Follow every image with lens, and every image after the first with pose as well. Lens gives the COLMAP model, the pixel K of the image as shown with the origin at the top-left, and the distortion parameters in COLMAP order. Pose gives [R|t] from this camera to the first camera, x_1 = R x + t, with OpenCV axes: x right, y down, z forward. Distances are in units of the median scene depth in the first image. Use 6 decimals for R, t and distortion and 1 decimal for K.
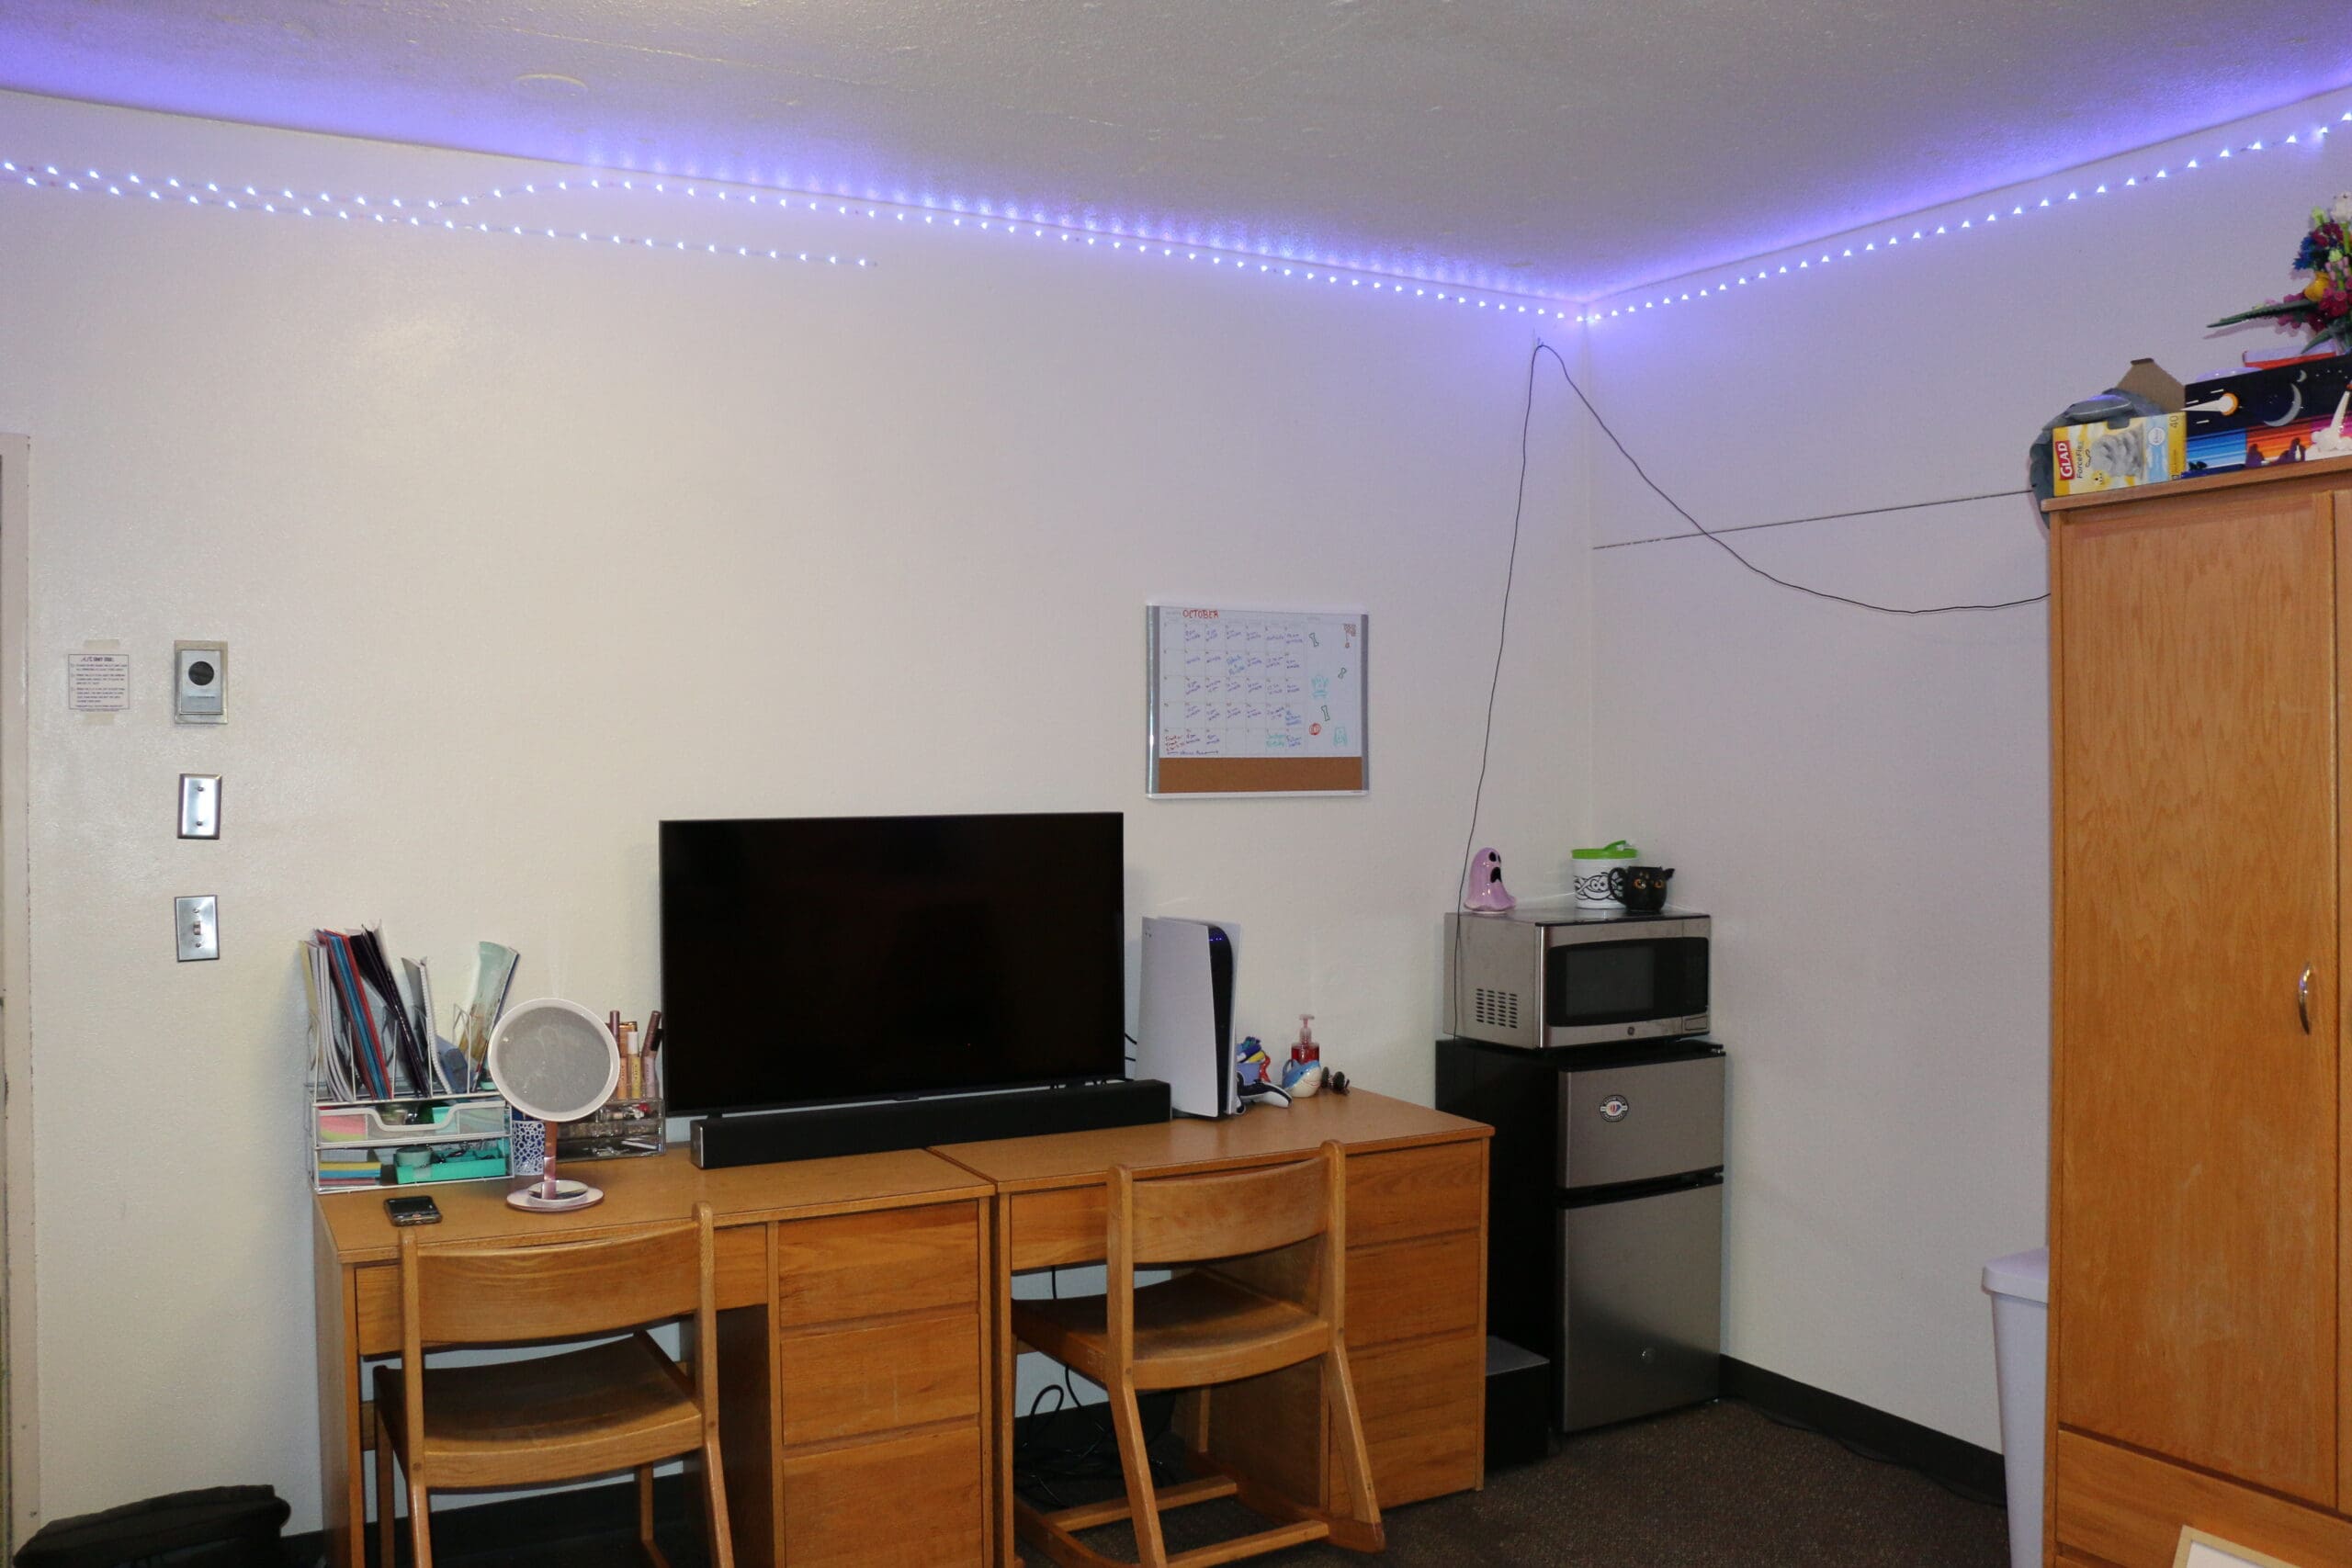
lens RADIAL K [[1943.6, 0, 1193.3], [0, 1943.6, 778.6], [0, 0, 1]] dist [-0.187939, 0.156103]
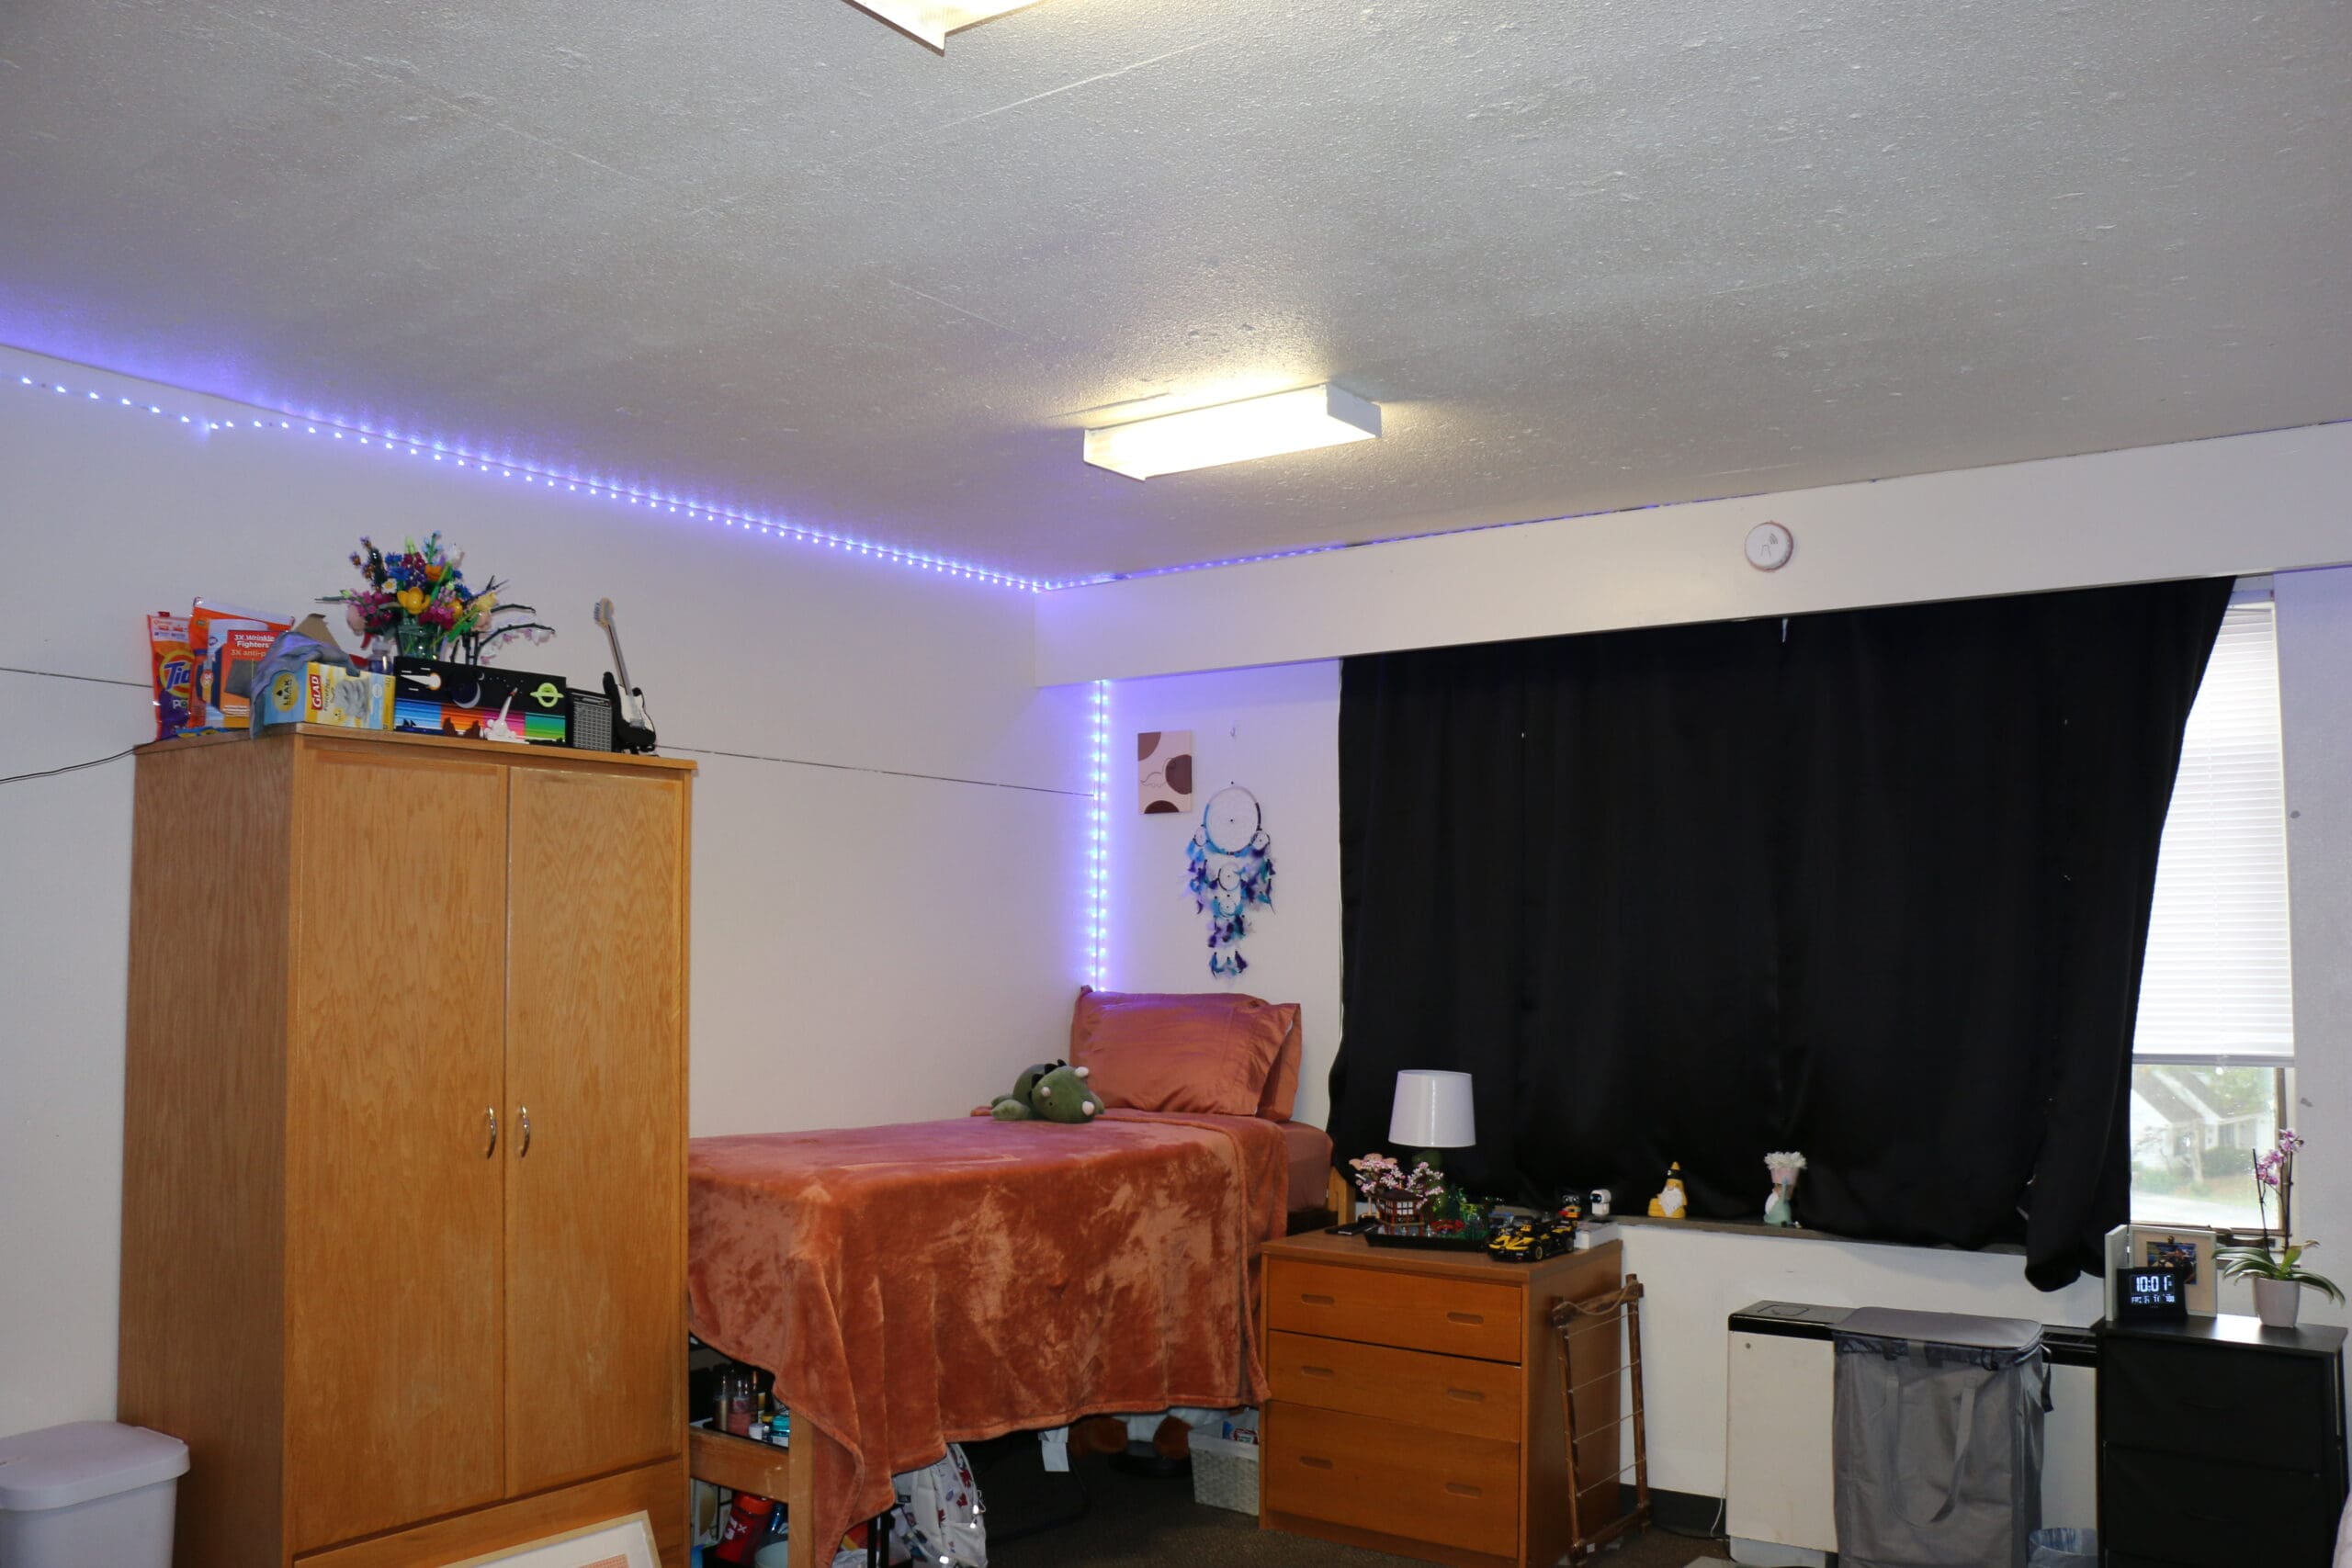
lens RADIAL K [[1943.6, 0, 1193.3], [0, 1943.6, 778.6], [0, 0, 1]] dist [-0.187939, 0.156103]
pose [[-0.459716, 0.078430, 0.884596, -0.842266], [0.003782, 0.996256, -0.086364, -0.017846], [-0.888058, -0.036357, -0.458291, 1.118852]]
